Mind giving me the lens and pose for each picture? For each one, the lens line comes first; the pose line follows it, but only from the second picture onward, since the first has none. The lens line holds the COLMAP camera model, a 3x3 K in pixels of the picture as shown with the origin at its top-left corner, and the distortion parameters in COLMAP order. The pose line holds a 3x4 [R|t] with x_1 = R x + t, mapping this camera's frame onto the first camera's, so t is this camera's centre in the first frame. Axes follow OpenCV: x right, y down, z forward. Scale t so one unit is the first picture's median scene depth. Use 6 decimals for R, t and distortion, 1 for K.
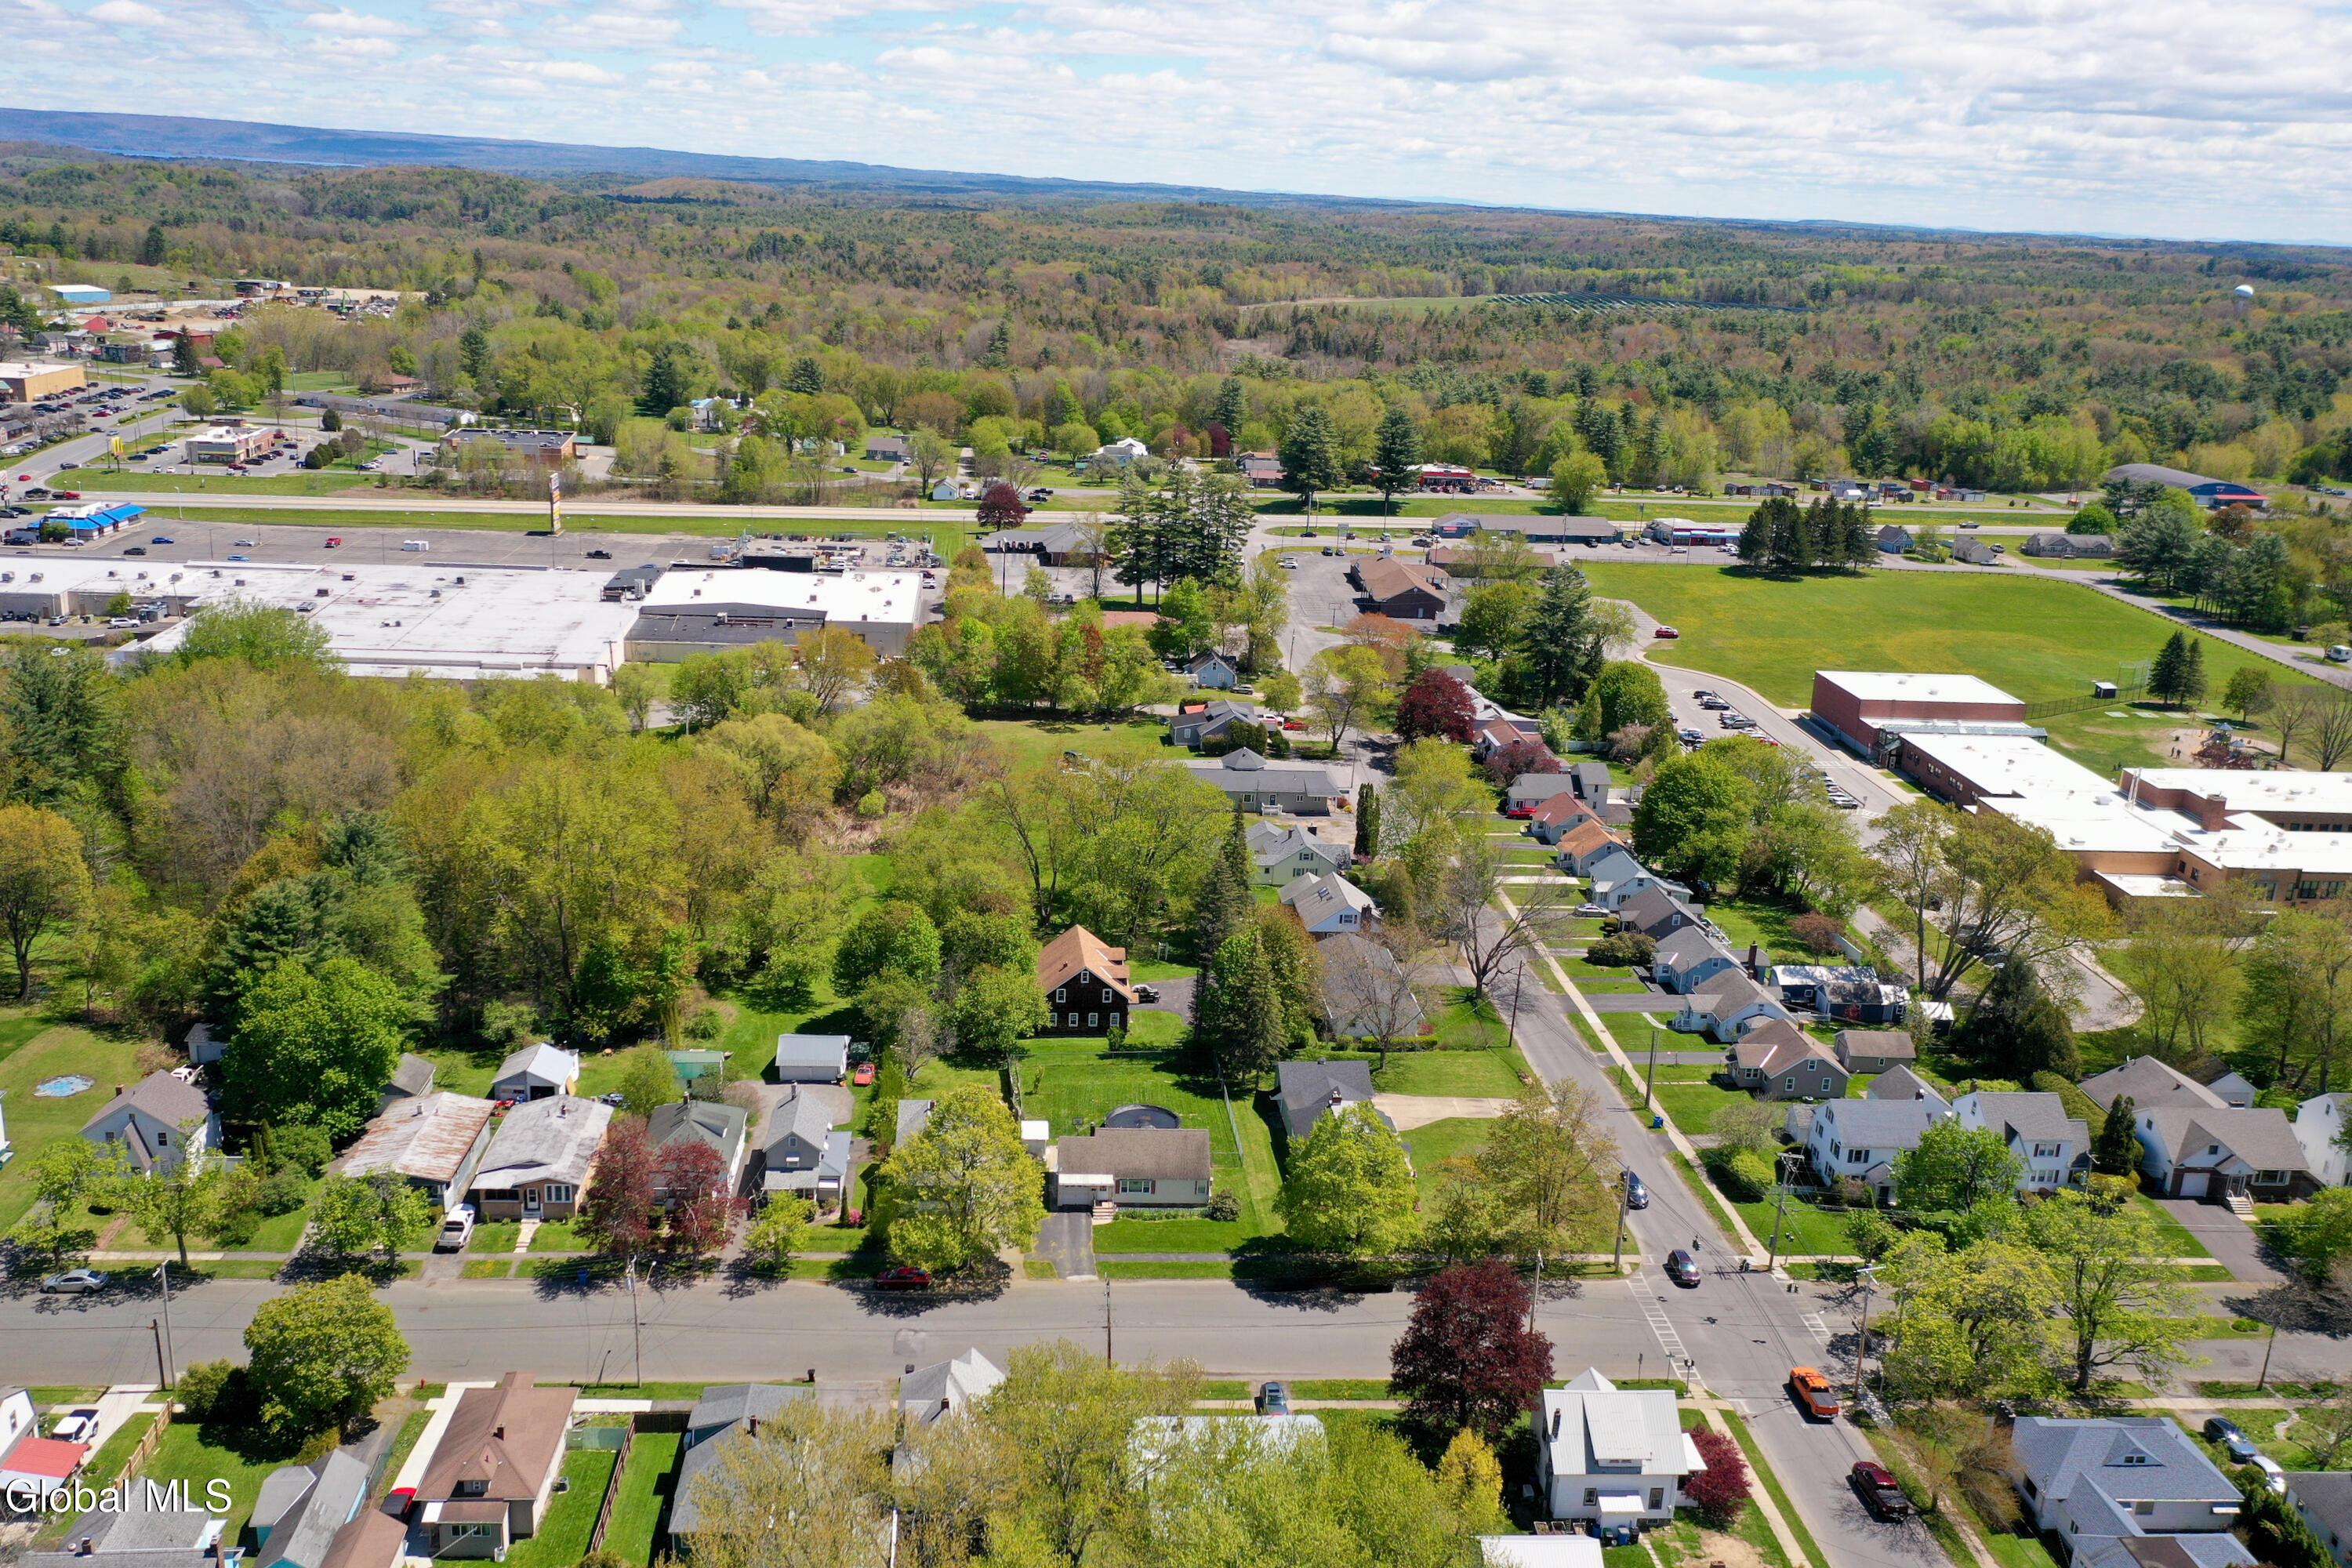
lens RADIAL K [[2113.5, 0, 1176.7], [0, 2113.5, 774.7], [0, 0, 1]] dist [0.013178, 0.009247]
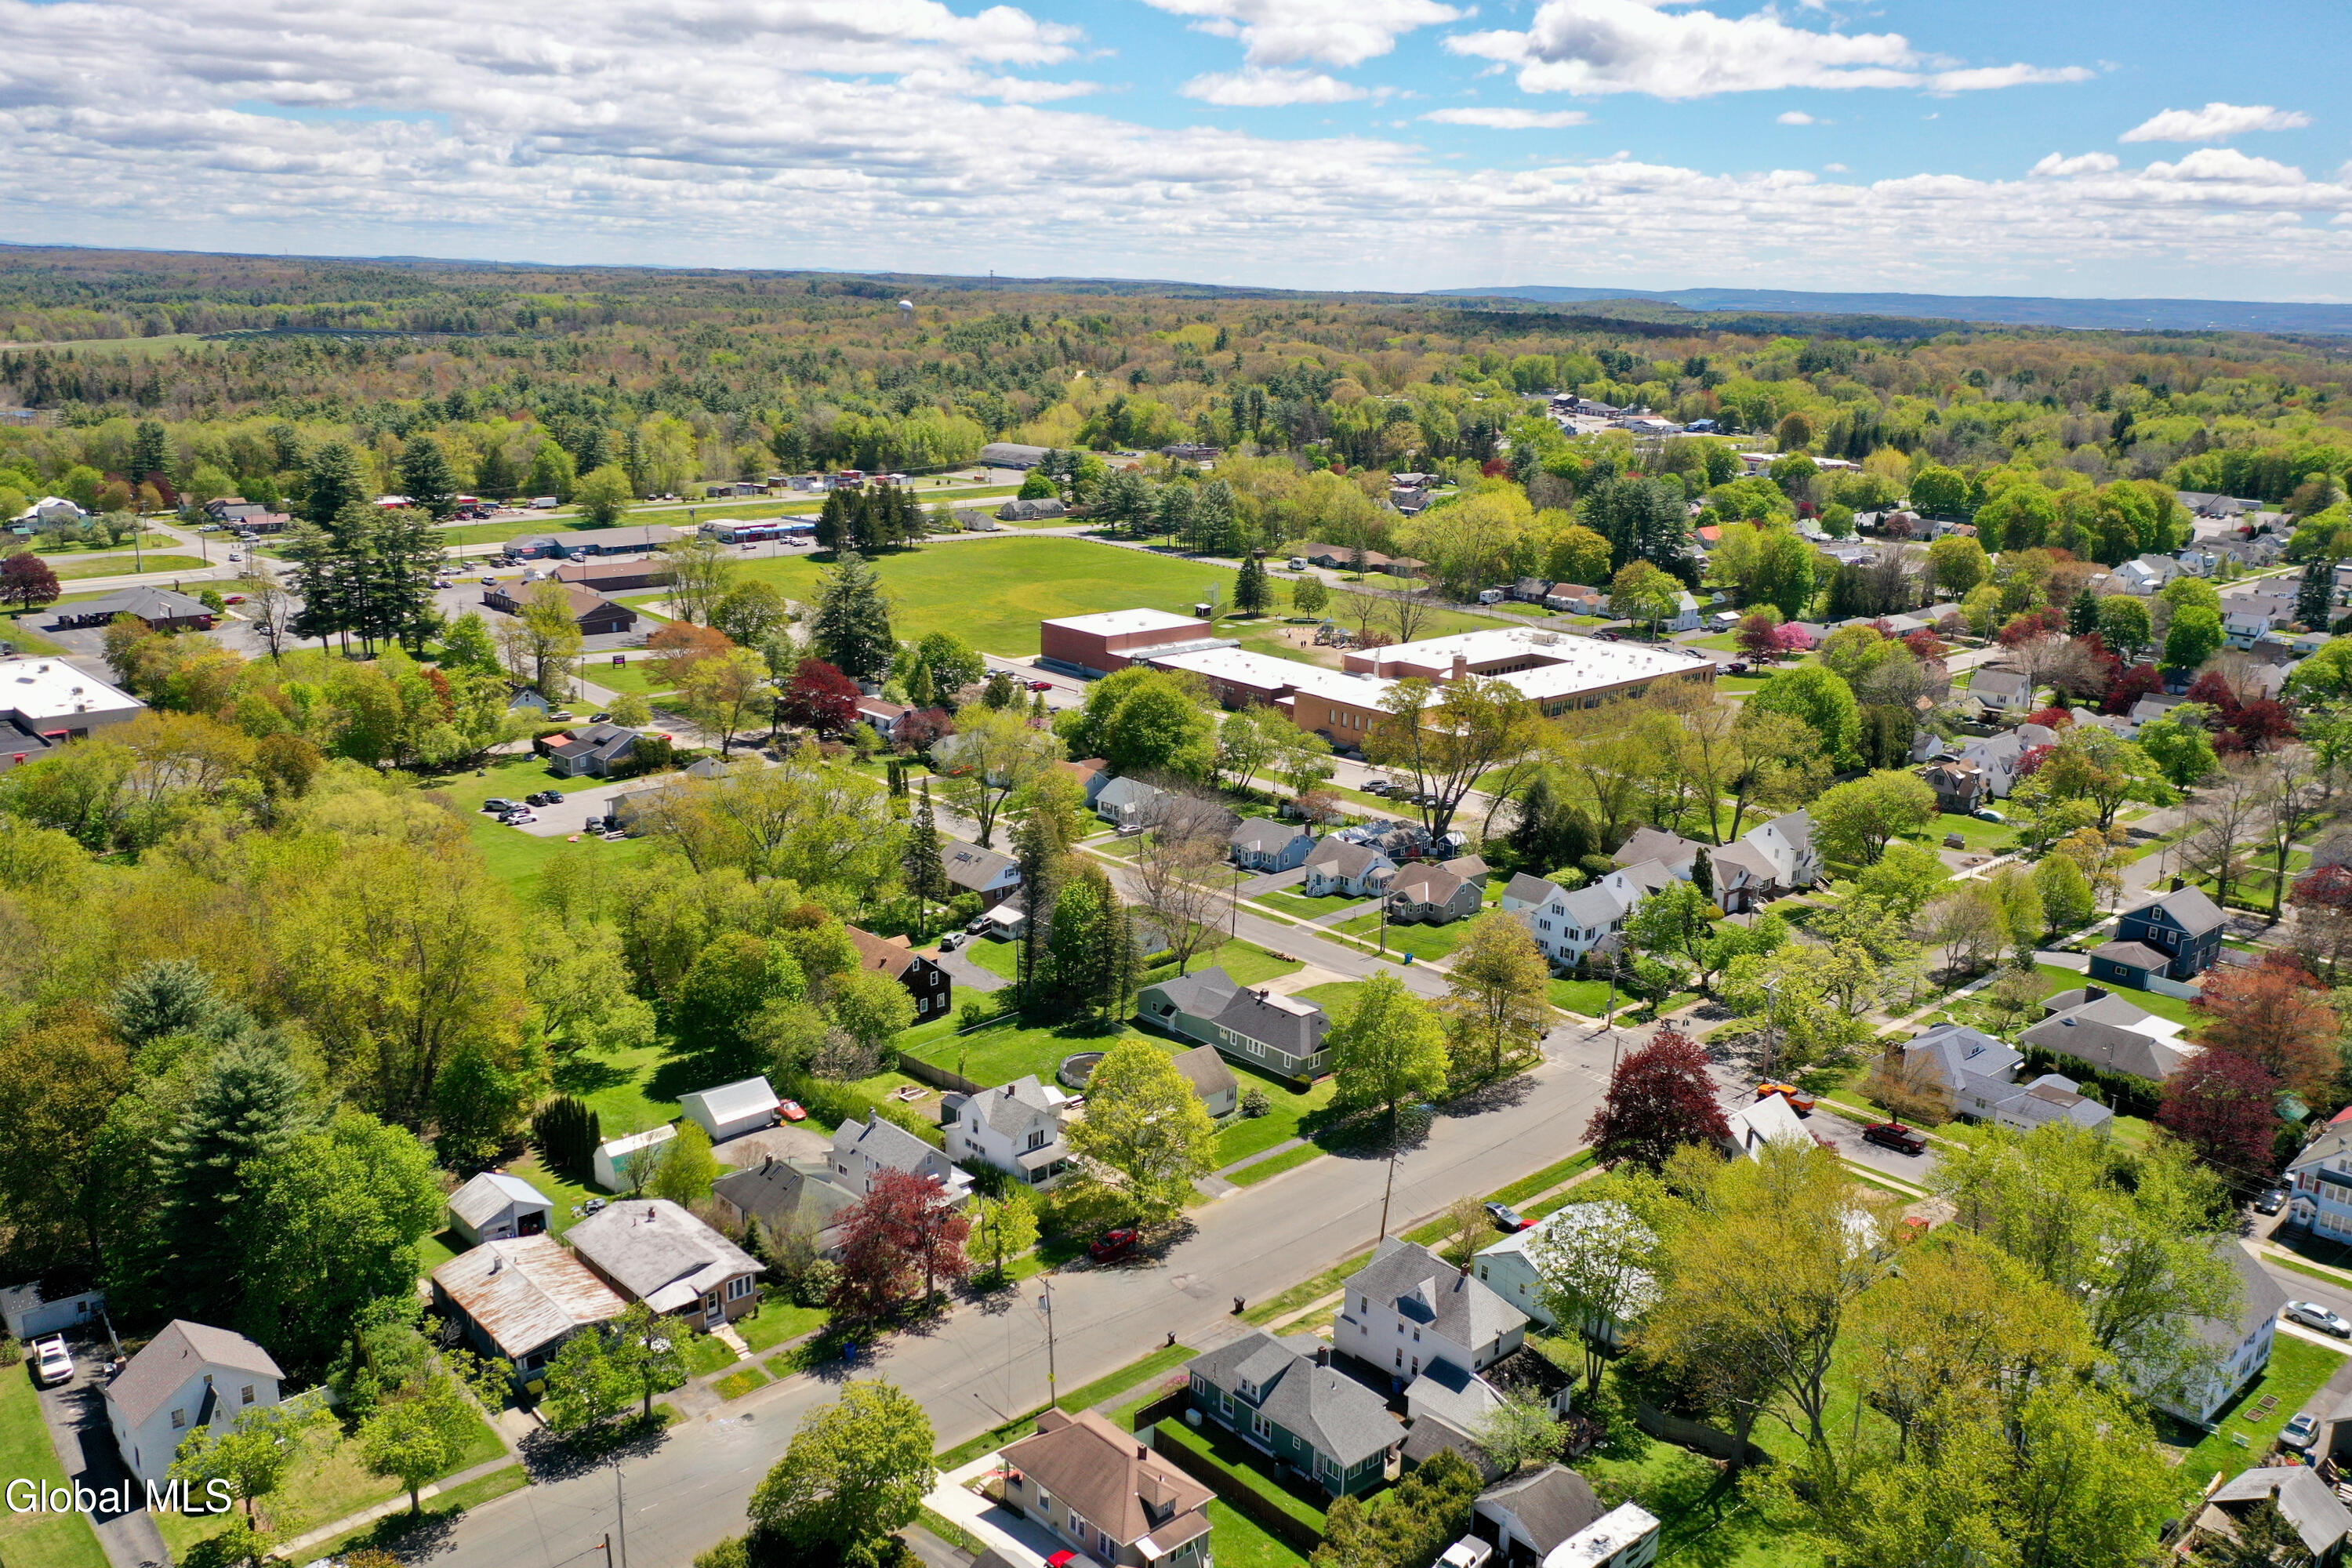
lens RADIAL K [[2008.6, 0, 1188.1], [0, 2008.6, 788.4], [0, 0, 1]] dist [0.019288, 0.004745]
pose [[0.766278, -0.181444, 0.616357, -0.244326], [0.181347, 0.981371, 0.063440, -0.011053], [-0.616385, 0.063162, 0.784907, 0.078319]]
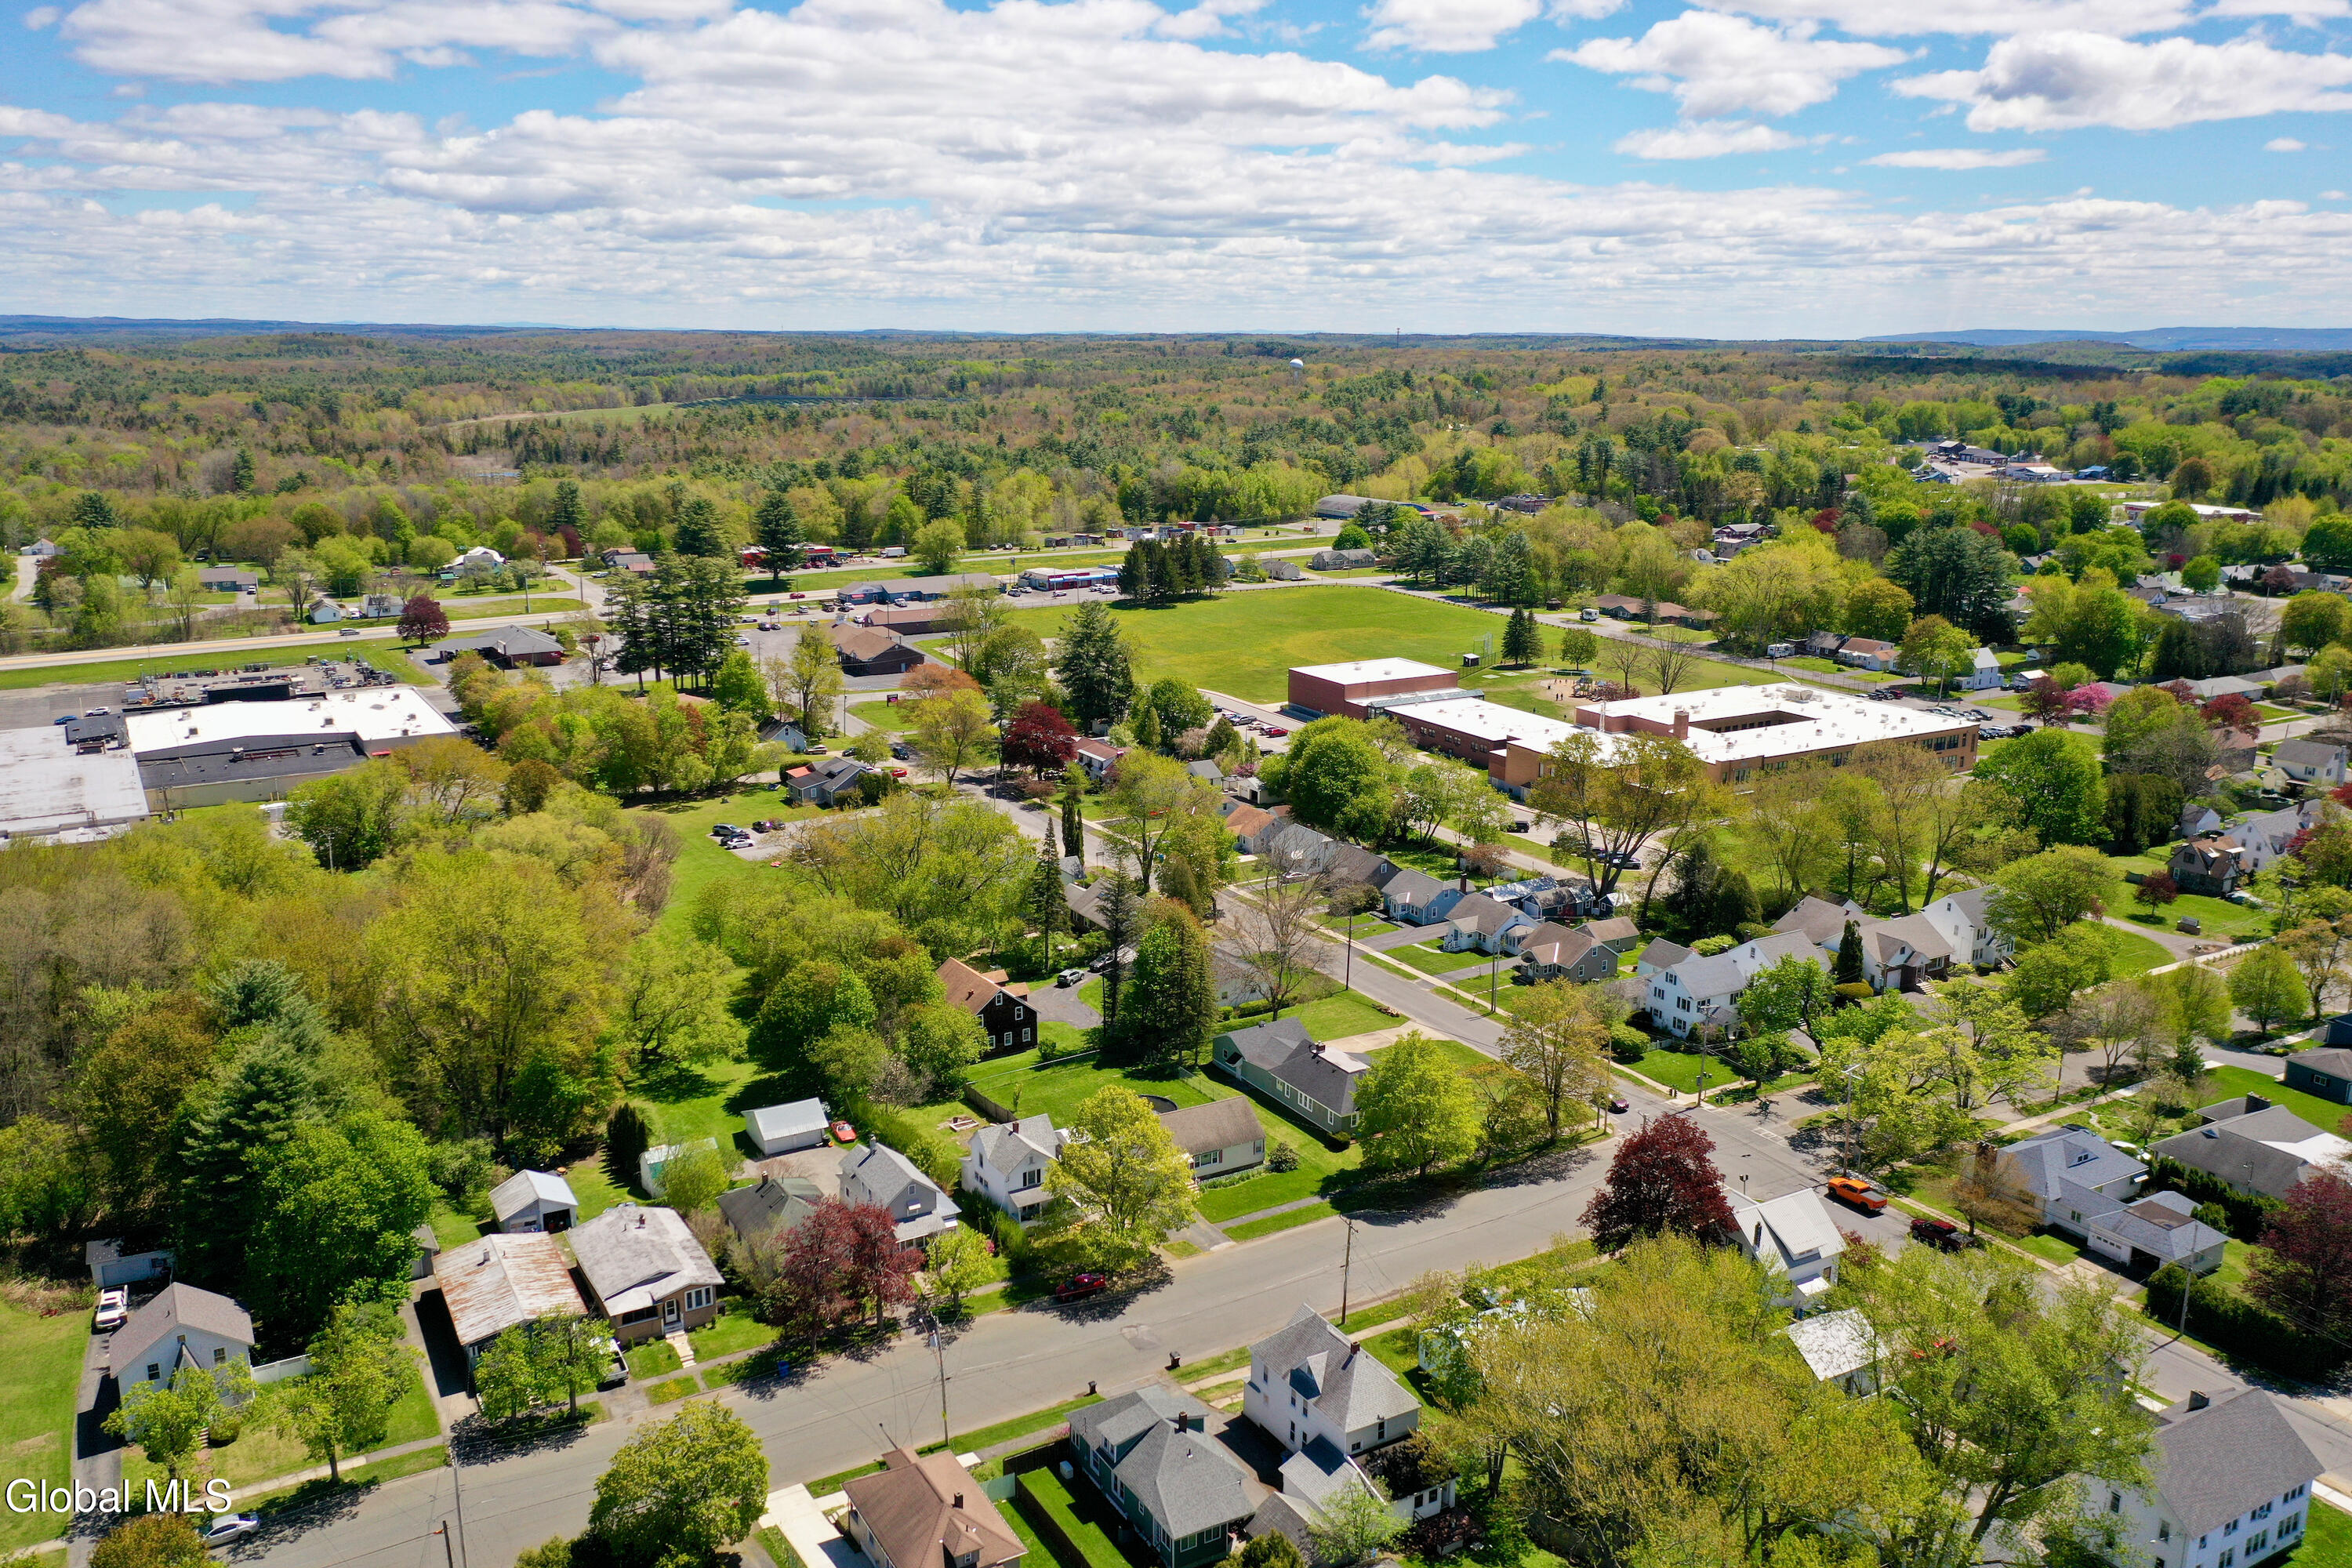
lens RADIAL K [[1935.2, 0, 1176.0], [0, 1935.2, 784.0], [0, 0, 1]] dist [0.017421, 0.006149]
pose [[0.891906, -0.143232, 0.428938, -0.170197], [0.156788, 0.987625, 0.003776, 0.000418], [-0.424171, 0.063884, 0.903326, 0.043339]]
